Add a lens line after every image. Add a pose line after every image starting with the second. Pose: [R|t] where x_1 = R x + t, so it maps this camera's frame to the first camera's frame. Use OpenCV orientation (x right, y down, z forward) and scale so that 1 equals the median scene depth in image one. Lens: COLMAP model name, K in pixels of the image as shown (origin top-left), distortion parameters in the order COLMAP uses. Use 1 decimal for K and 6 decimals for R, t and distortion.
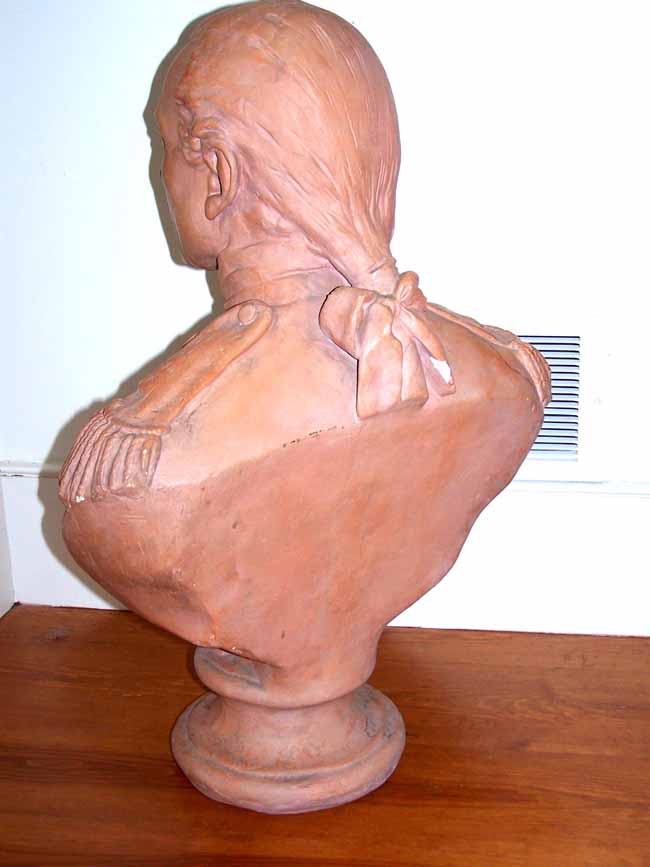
lens RADIAL K [[1502.9, 0, 324.6], [0, 1502.9, 435.2], [0, 0, 1]] dist [0.032948, 0.000000]
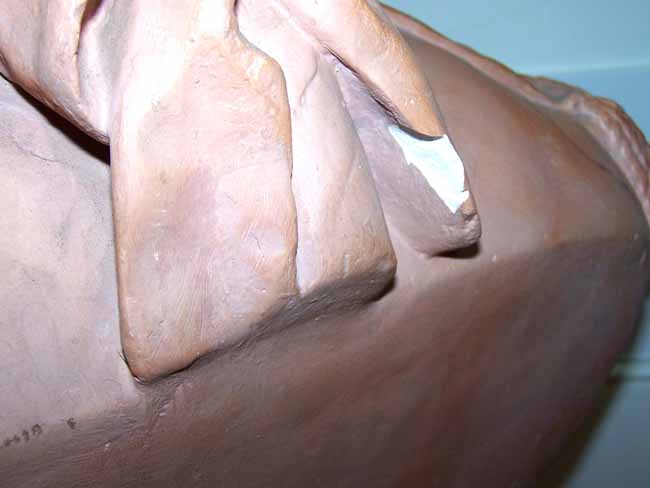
lens RADIAL K [[1126.8, 0, 325.1], [0, 1126.8, 244.1], [0, 0, 1]] dist [0.032948, 0.000000]
pose [[0.996304, -0.072502, 0.046071, 0.045987], [0.072663, 0.997355, -0.001839, -0.030102], [-0.045816, 0.005180, 0.998936, 0.782456]]
